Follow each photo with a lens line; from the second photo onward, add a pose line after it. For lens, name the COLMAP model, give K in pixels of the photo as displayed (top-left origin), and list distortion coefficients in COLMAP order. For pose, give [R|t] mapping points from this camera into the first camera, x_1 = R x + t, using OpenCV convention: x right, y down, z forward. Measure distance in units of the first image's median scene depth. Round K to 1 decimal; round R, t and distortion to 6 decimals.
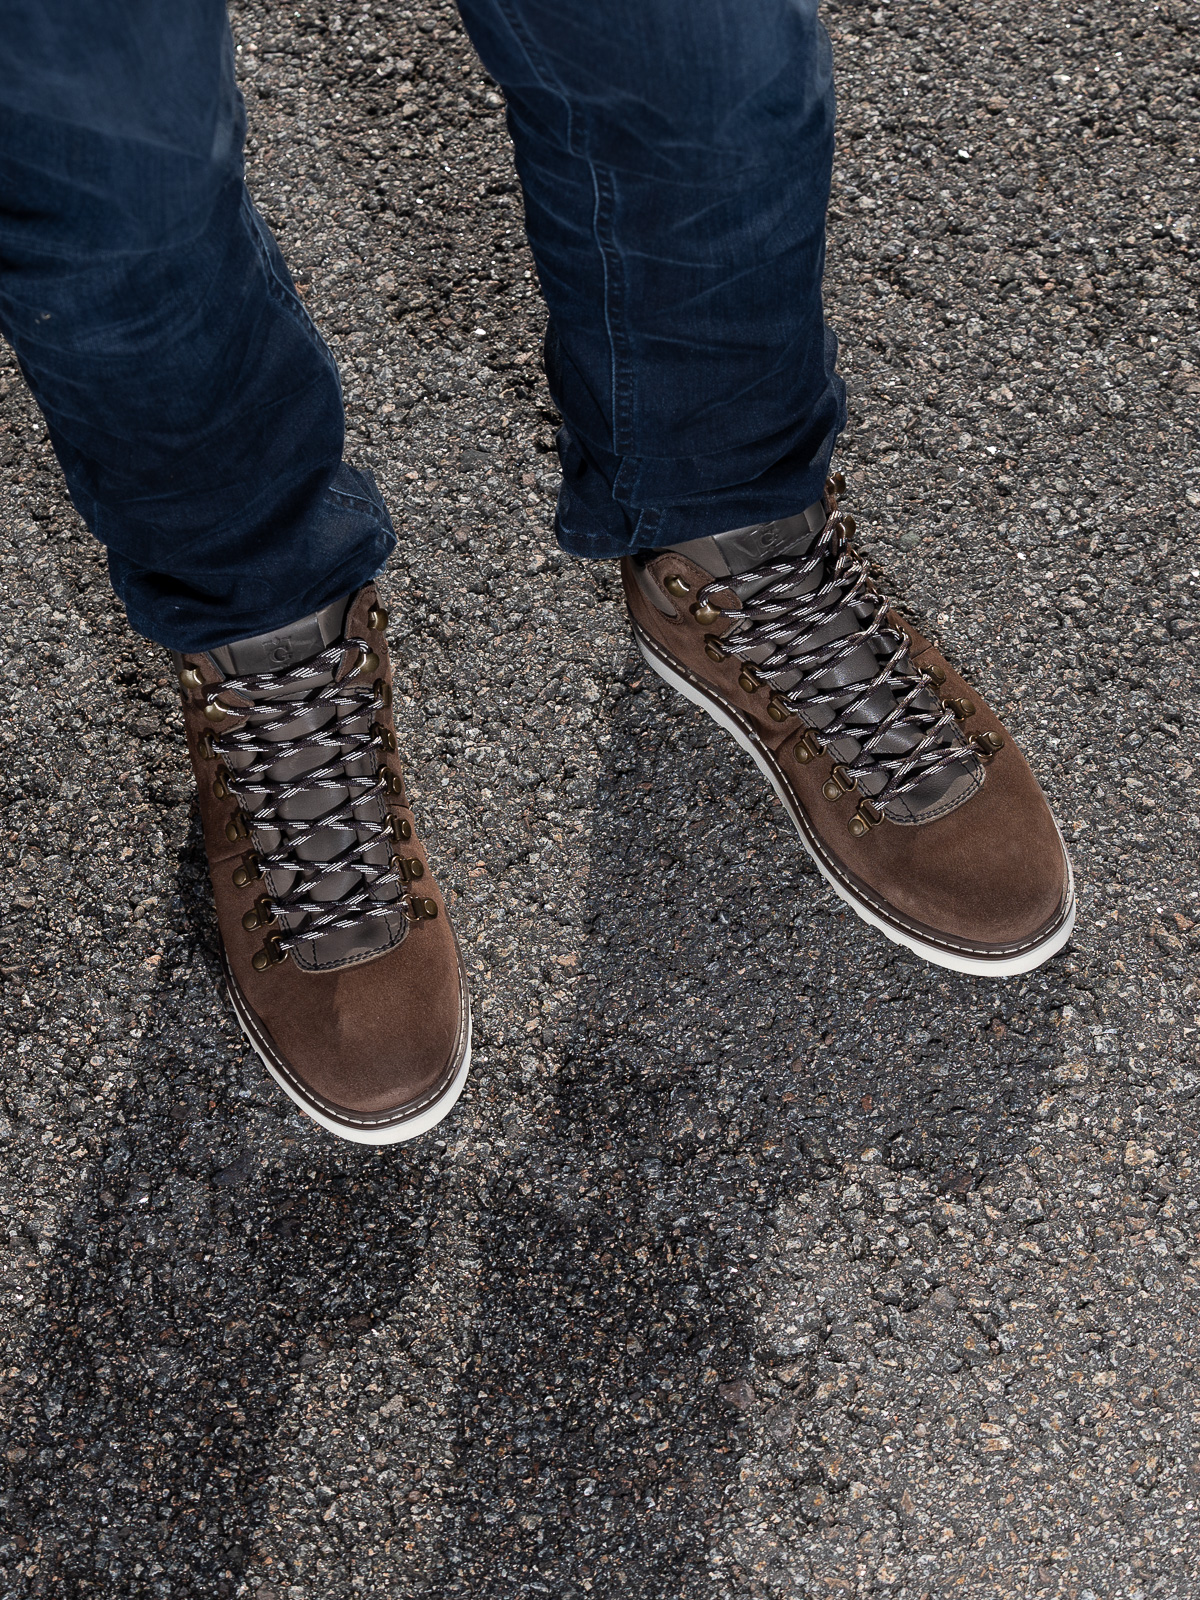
lens RADIAL K [[3202.1, 0, 600.0], [0, 3202.1, 800.0], [0, 0, 1]] dist [-0.019756, 0.114202]
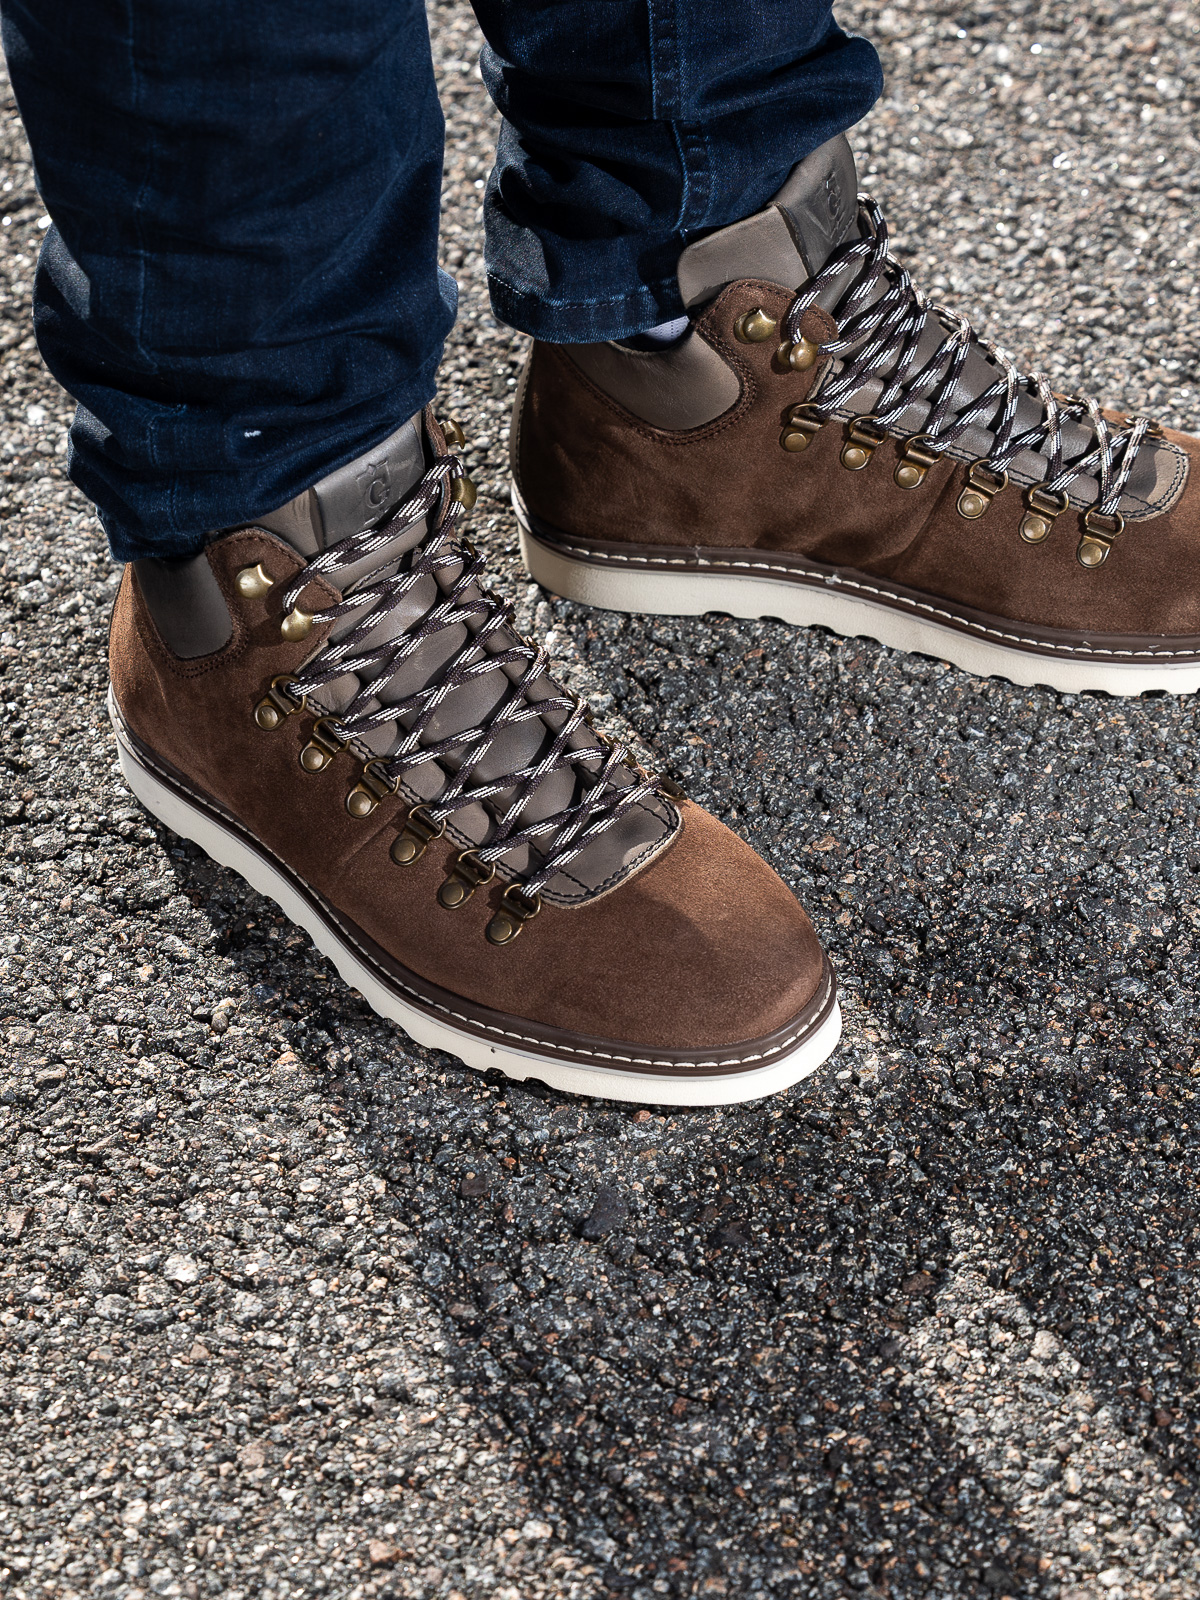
lens RADIAL K [[4411.4, 0, 600.0], [0, 4411.4, 800.0], [0, 0, 1]] dist [0.078130, -1.579789]
pose [[0.878733, -0.334029, 0.340958, -0.397489], [0.402284, 0.902744, -0.152387, 0.176533], [-0.256896, 0.271069, 0.927645, 0.117247]]
